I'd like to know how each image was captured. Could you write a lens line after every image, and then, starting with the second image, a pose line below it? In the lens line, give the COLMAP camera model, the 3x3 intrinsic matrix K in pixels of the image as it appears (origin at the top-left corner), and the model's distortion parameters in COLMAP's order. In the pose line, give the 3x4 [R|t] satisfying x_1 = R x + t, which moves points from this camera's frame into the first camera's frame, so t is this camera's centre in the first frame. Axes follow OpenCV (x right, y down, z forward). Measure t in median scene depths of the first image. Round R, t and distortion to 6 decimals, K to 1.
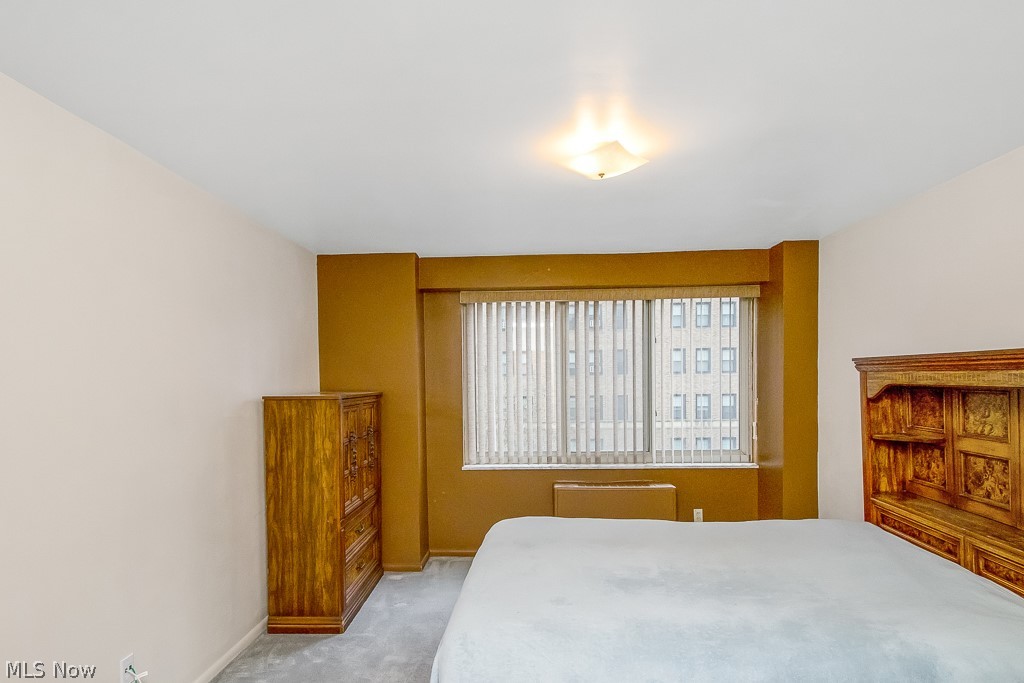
lens RADIAL K [[544.7, 0, 503.3], [0, 544.7, 394.4], [0, 0, 1]] dist [-0.000344, -0.002290]
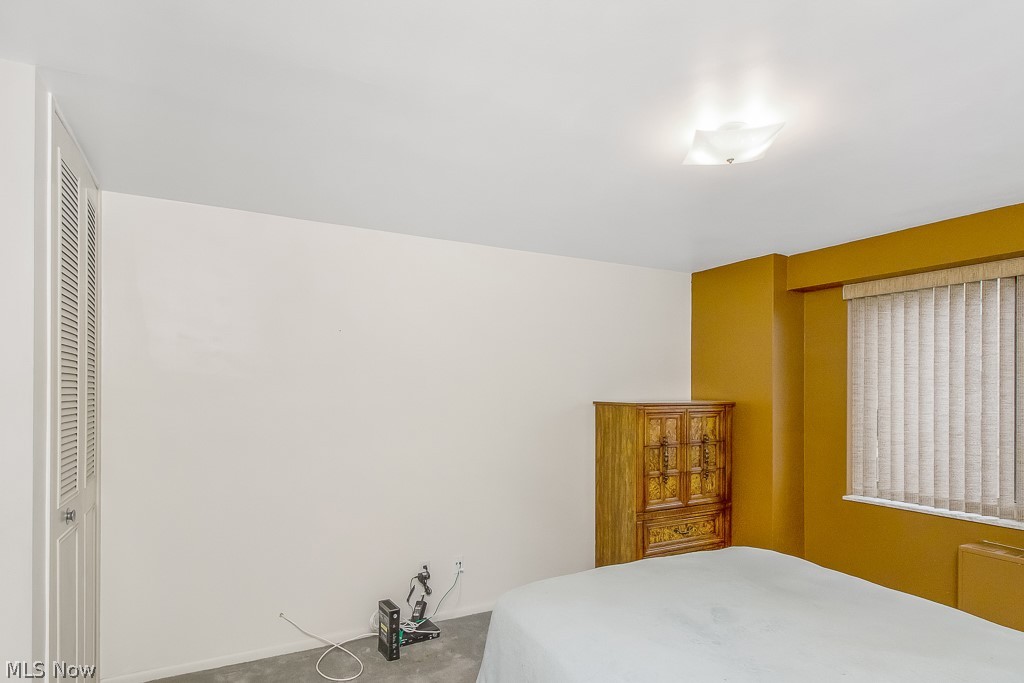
lens RADIAL K [[553.9, 0, 505.9], [0, 553.9, 387.8], [0, 0, 1]] dist [0.002401, -0.002905]
pose [[0.512337, 0.014192, -0.858667, 0.546619], [-0.032627, 0.999463, -0.002949, -0.016796], [0.858164, 0.029526, 0.512525, 0.169414]]
